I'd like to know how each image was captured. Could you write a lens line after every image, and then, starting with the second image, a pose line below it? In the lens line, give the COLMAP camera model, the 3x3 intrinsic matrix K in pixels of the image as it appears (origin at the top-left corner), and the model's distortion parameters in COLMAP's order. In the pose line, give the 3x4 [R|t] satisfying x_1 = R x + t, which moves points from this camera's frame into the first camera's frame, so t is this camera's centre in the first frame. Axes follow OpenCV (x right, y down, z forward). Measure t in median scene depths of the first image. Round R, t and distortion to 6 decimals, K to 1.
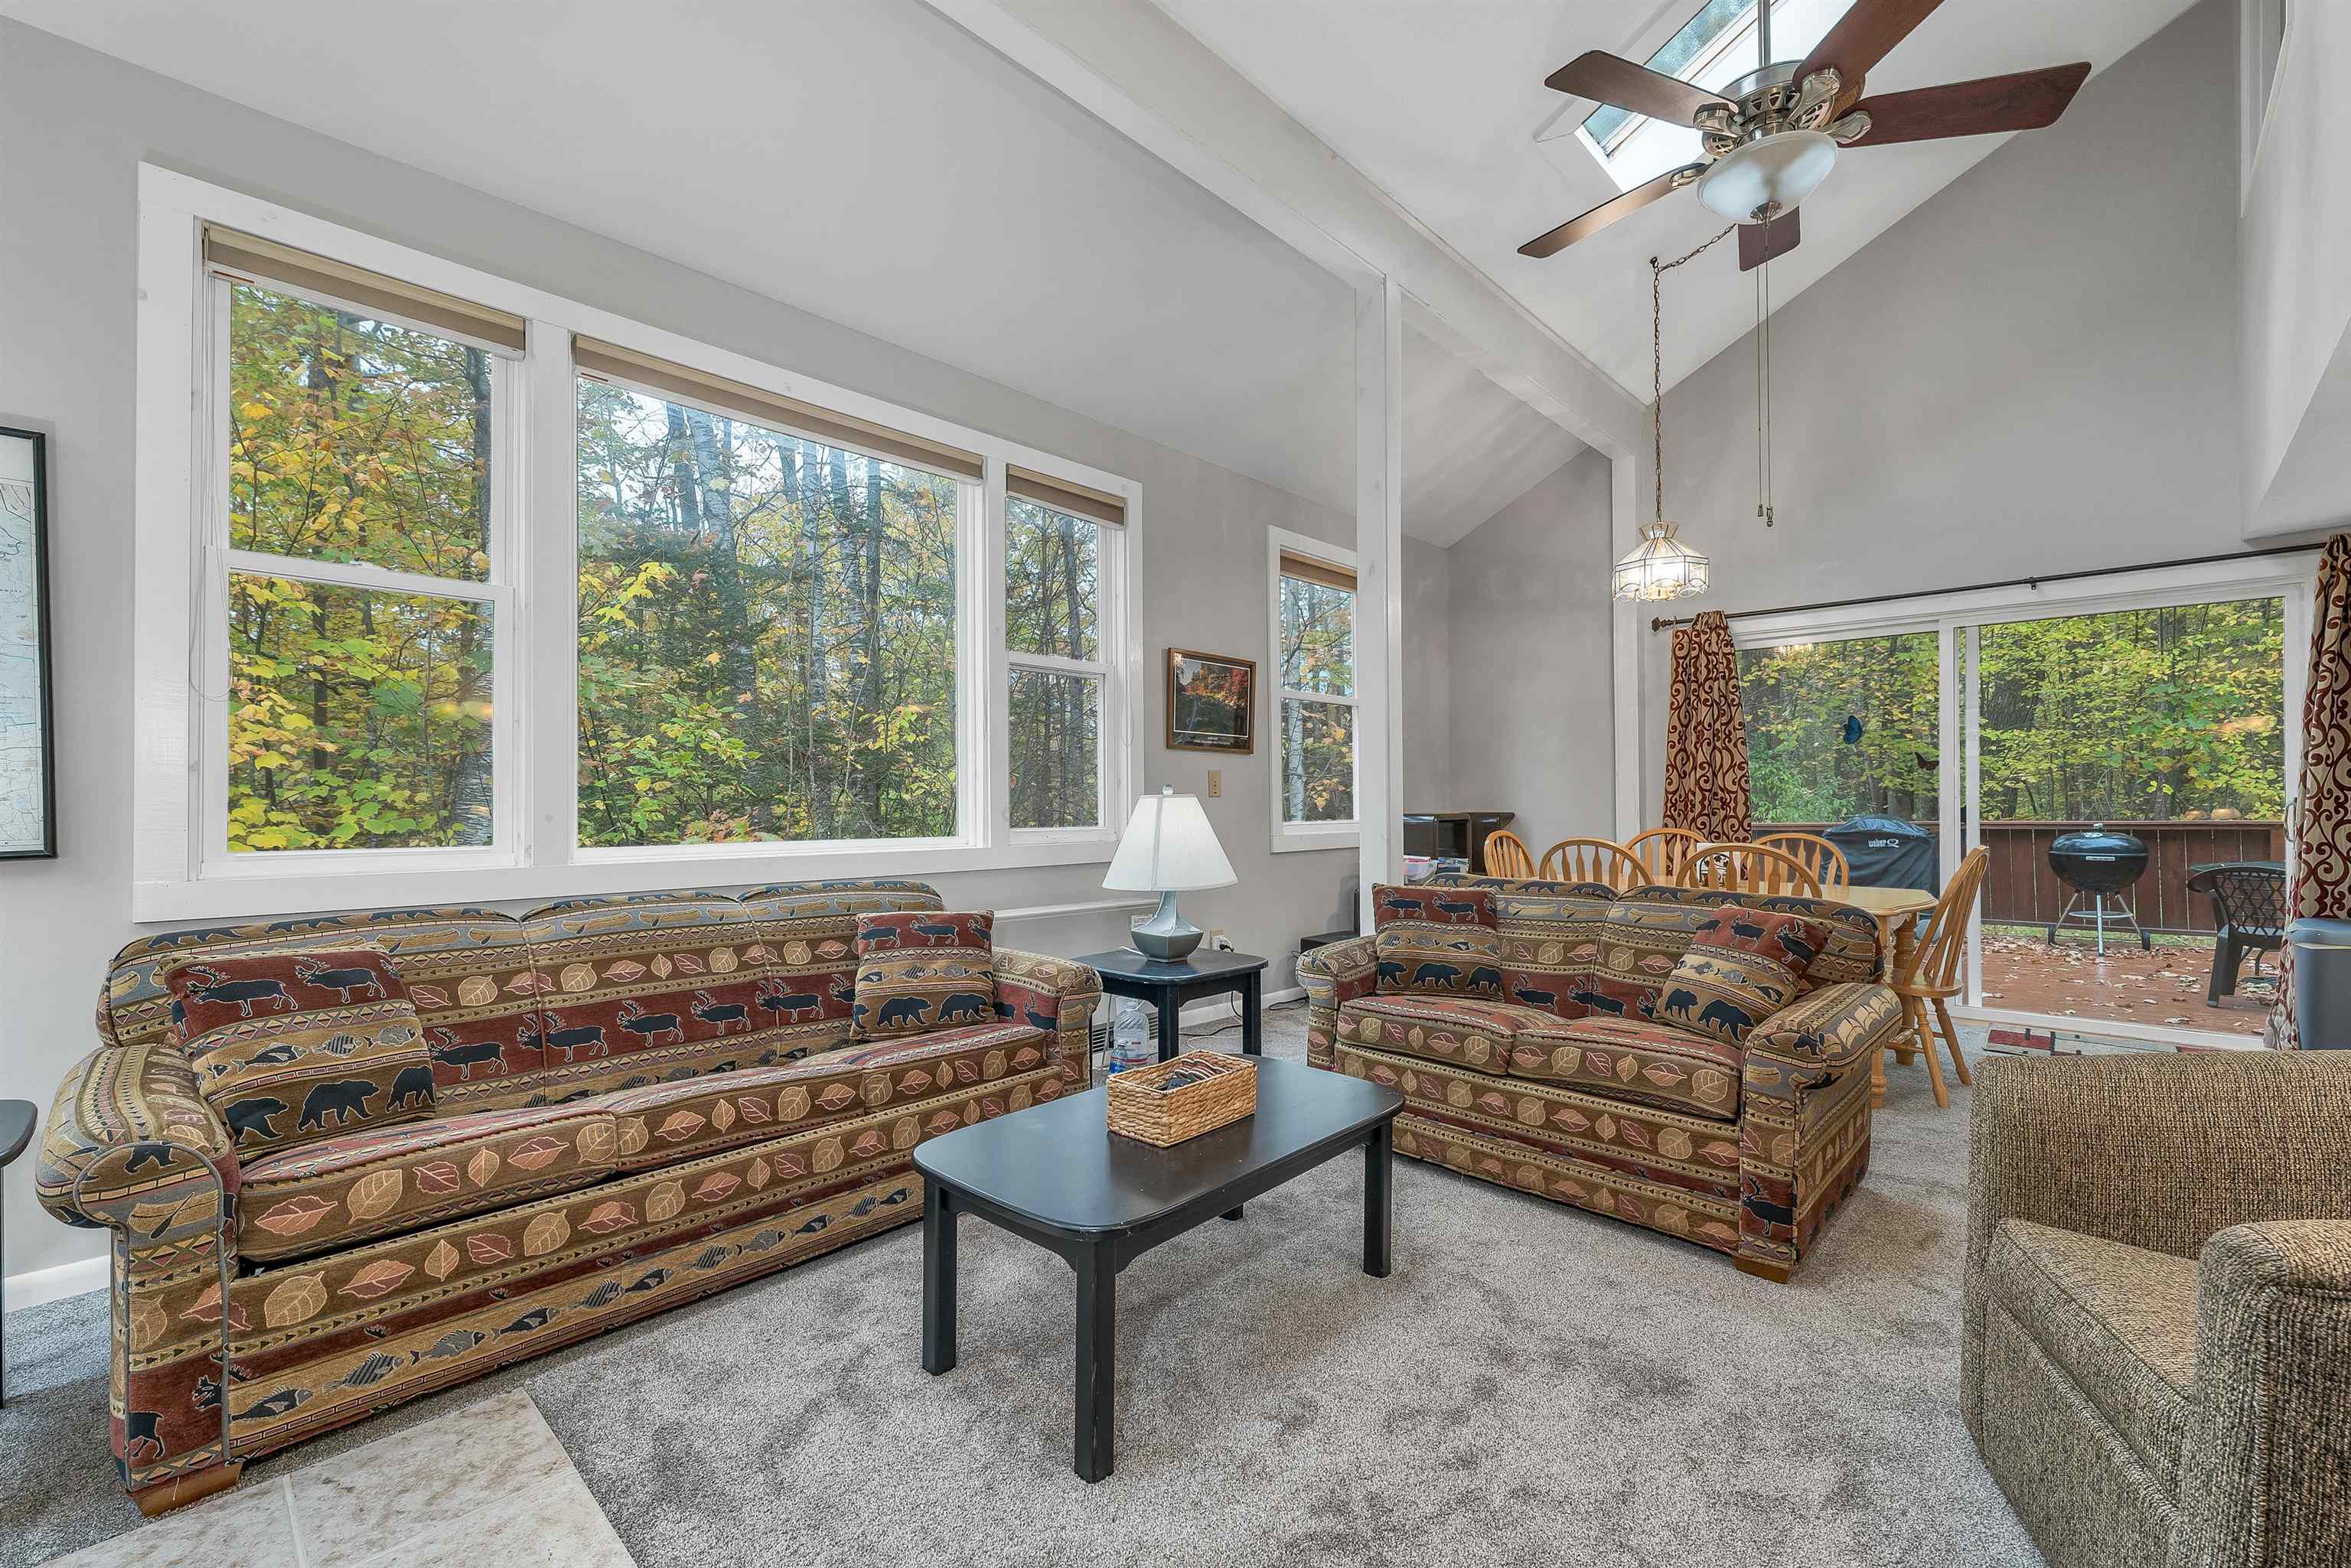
lens RADIAL K [[984.2, 0, 1180.3], [0, 984.2, 801.5], [0, 0, 1]] dist [-0.008805, 0.002107]
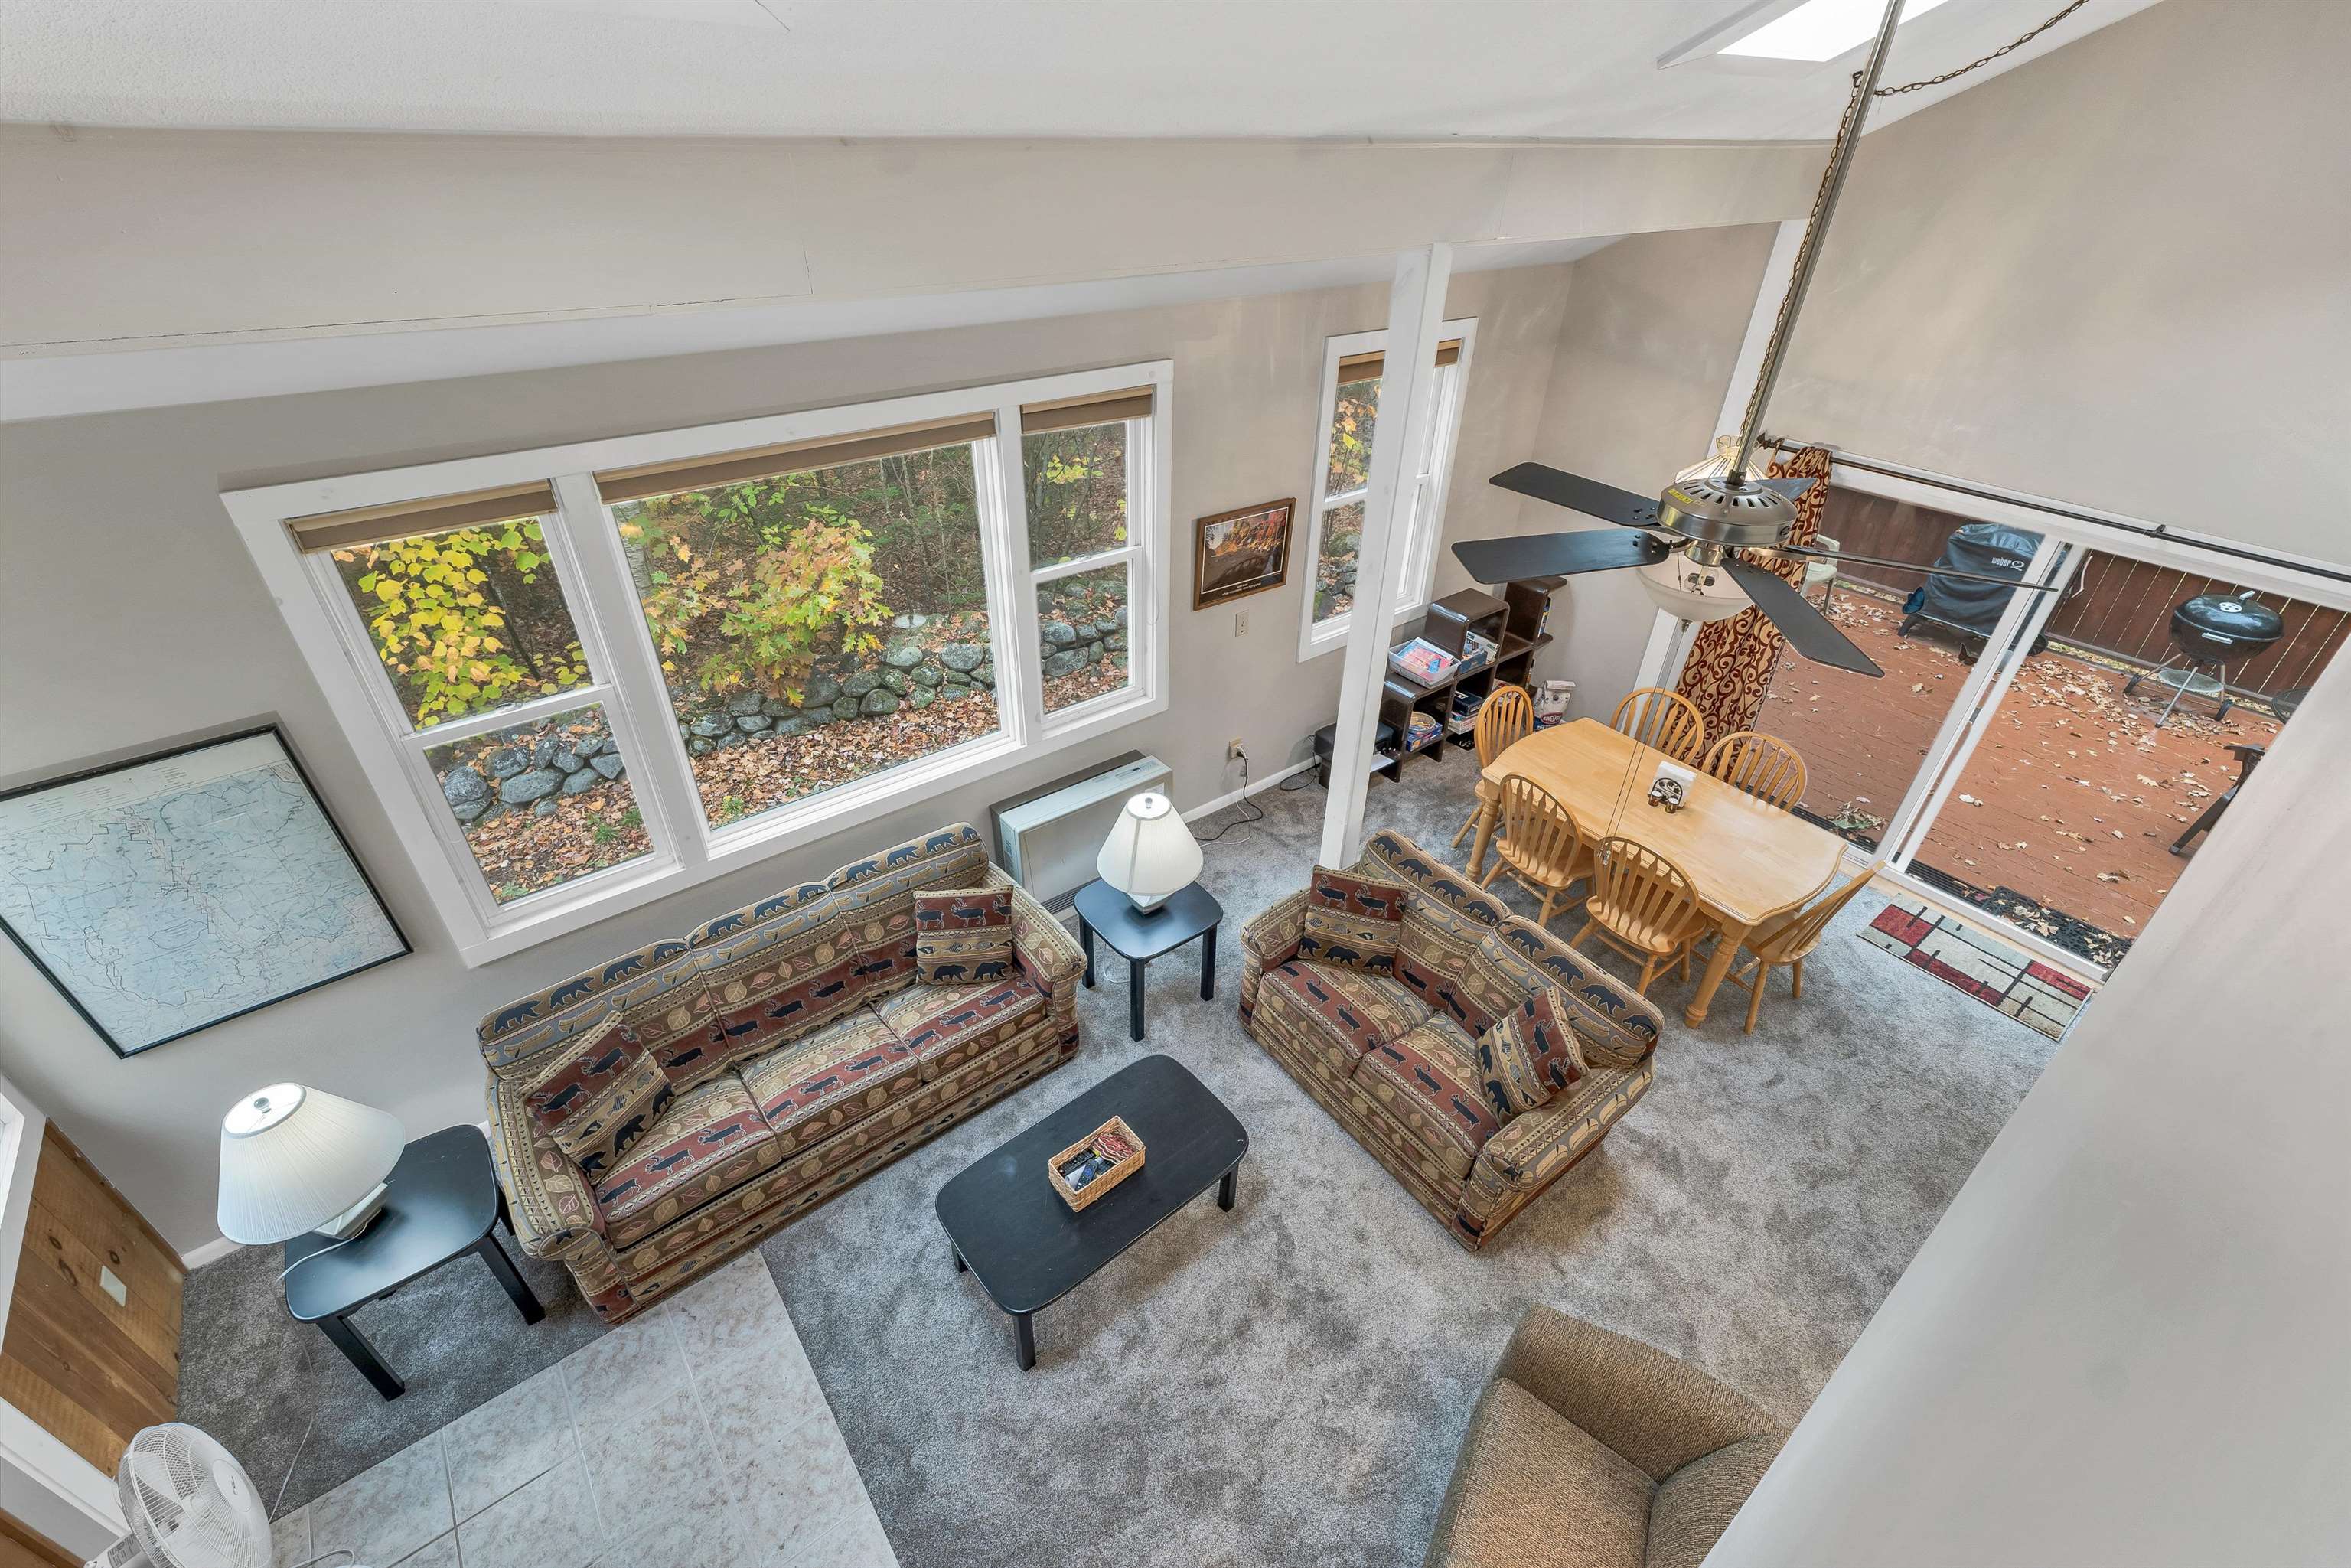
lens RADIAL K [[984.2, 0, 1185.1], [0, 984.2, 778.3], [0, 0, 1]] dist [-0.008805, 0.002107]
pose [[0.988476, 0.108828, -0.105217, 0.216179], [-0.030060, 0.822355, 0.568180, -1.007593], [0.148360, -0.558469, 0.816150, 0.028484]]
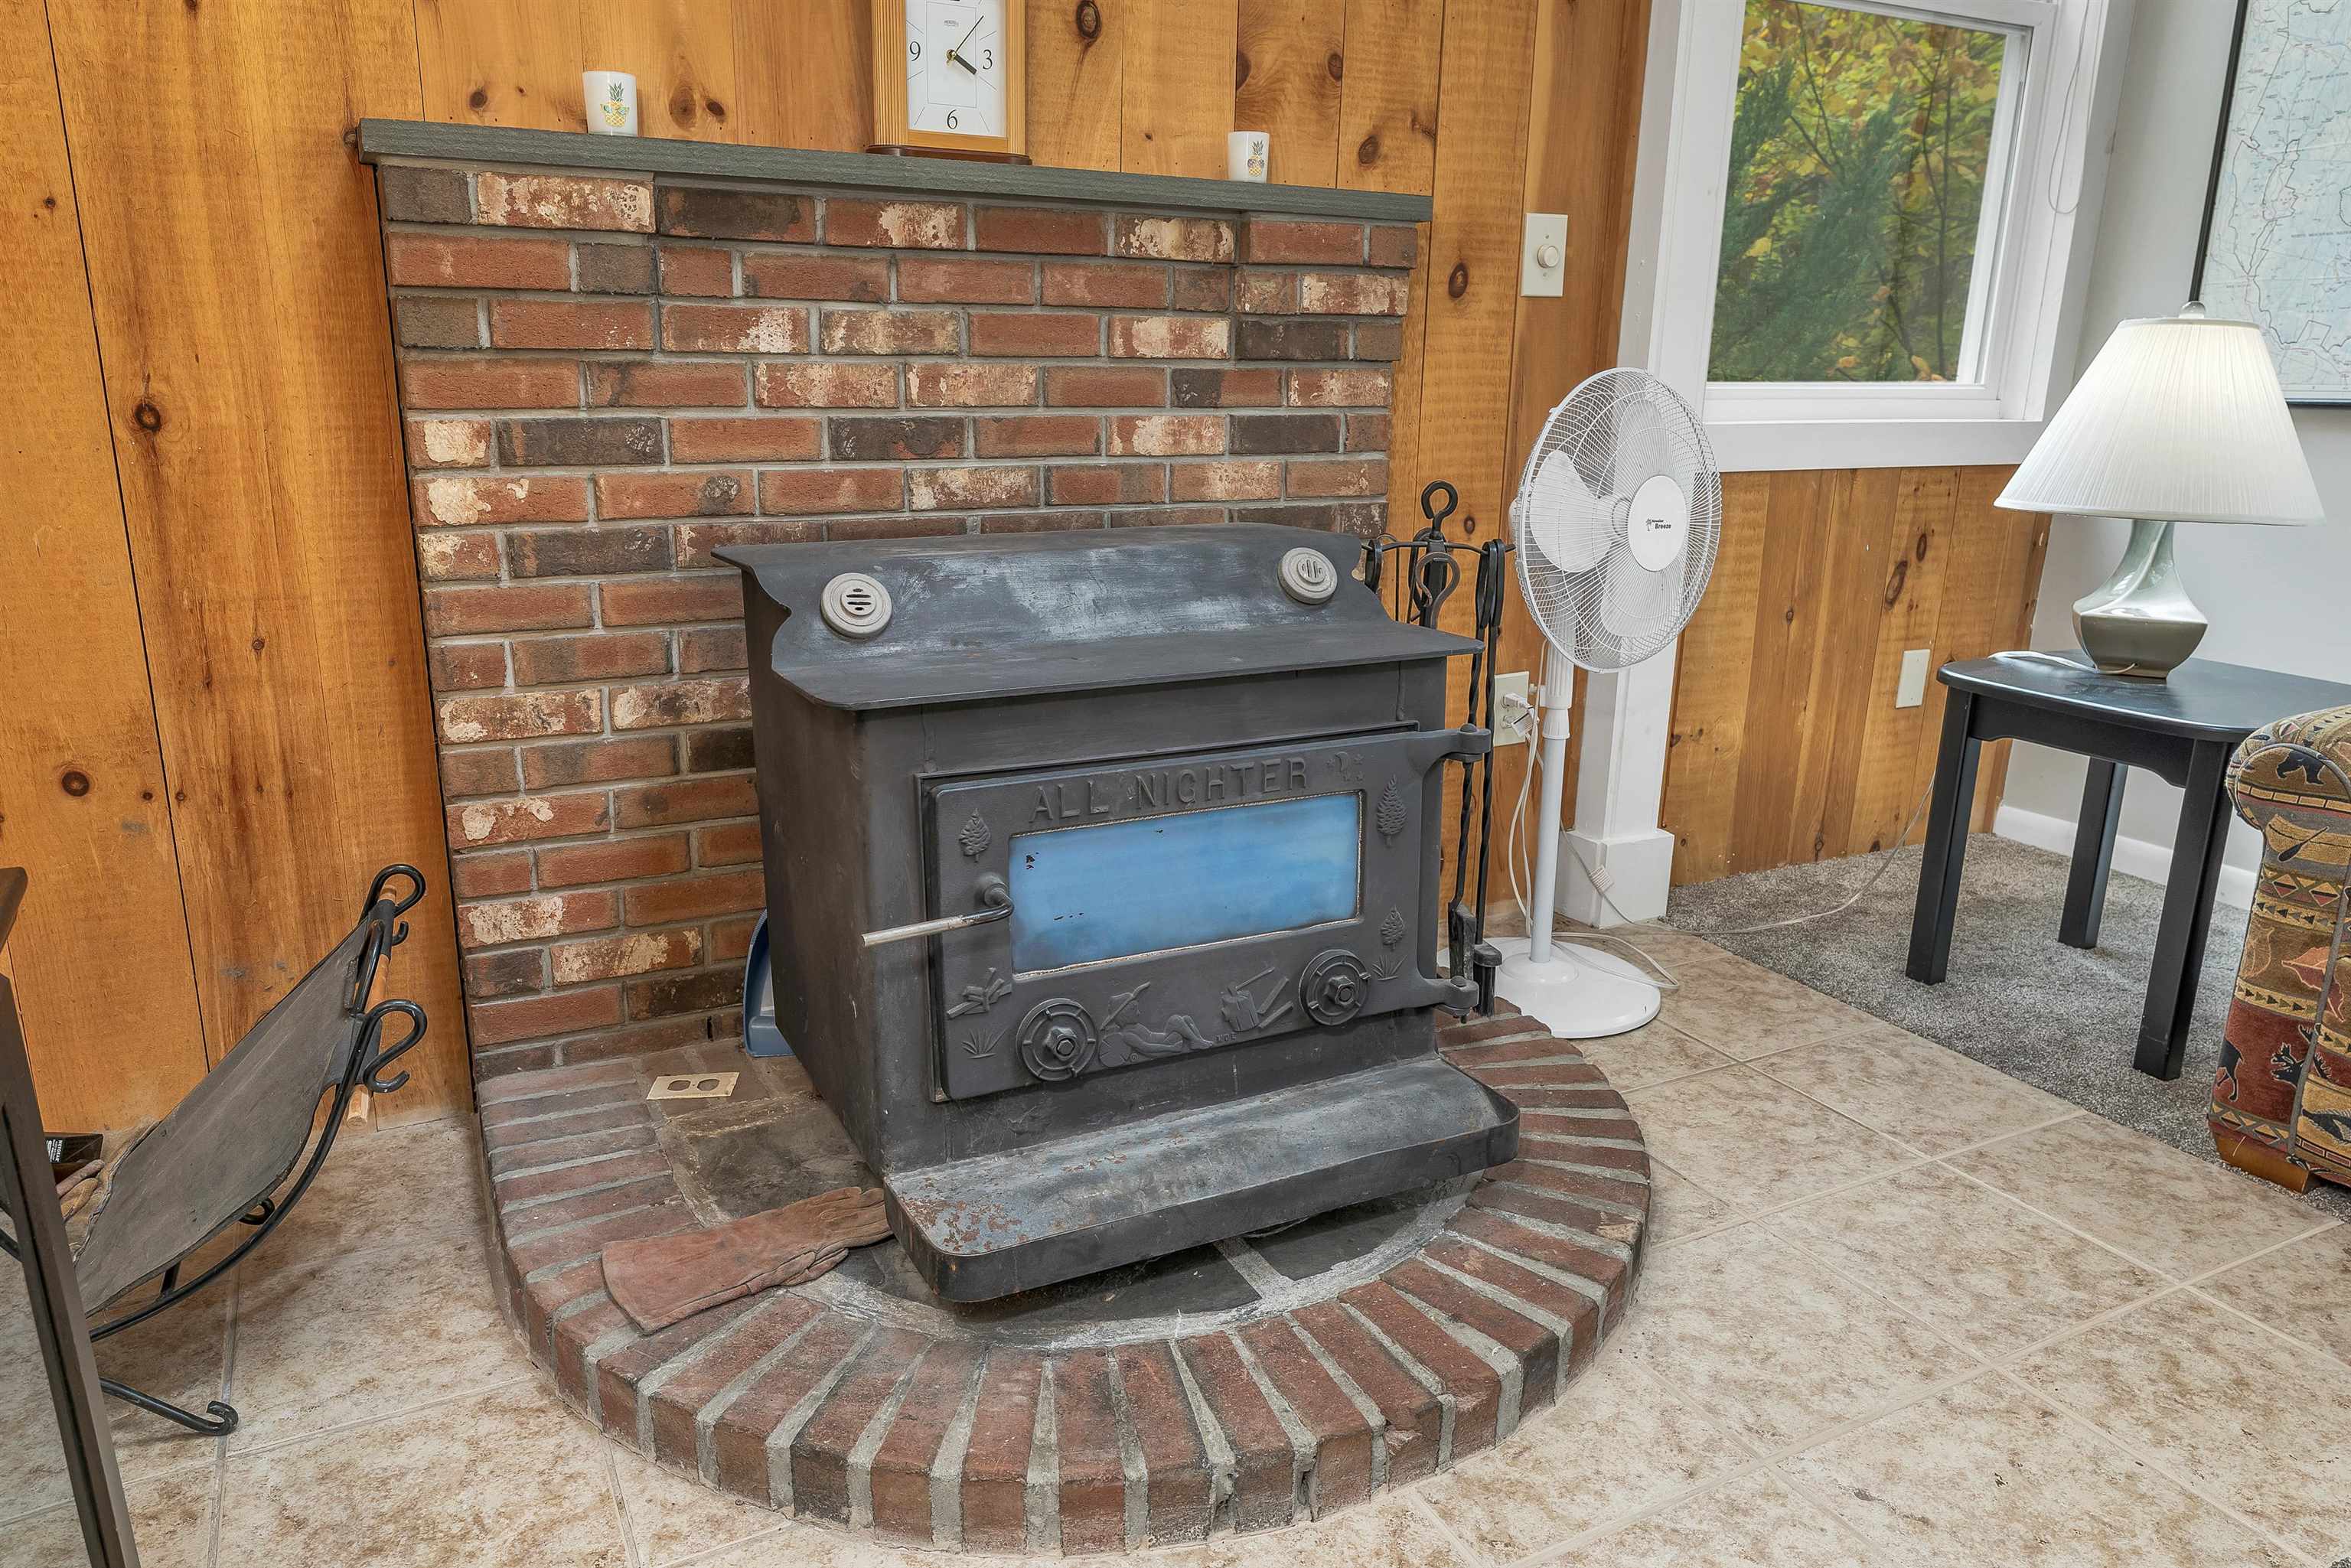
lens RADIAL K [[1607.9, 0, 1190.0], [0, 1607.9, 778.3], [0, 0, 1]] dist [-0.004165, 0.002916]
pose [[-0.324072, 0.251402, -0.912017, 0.289990], [-0.007485, 0.963332, 0.268207, 0.009718], [0.946003, 0.093745, -0.310308, 0.315815]]
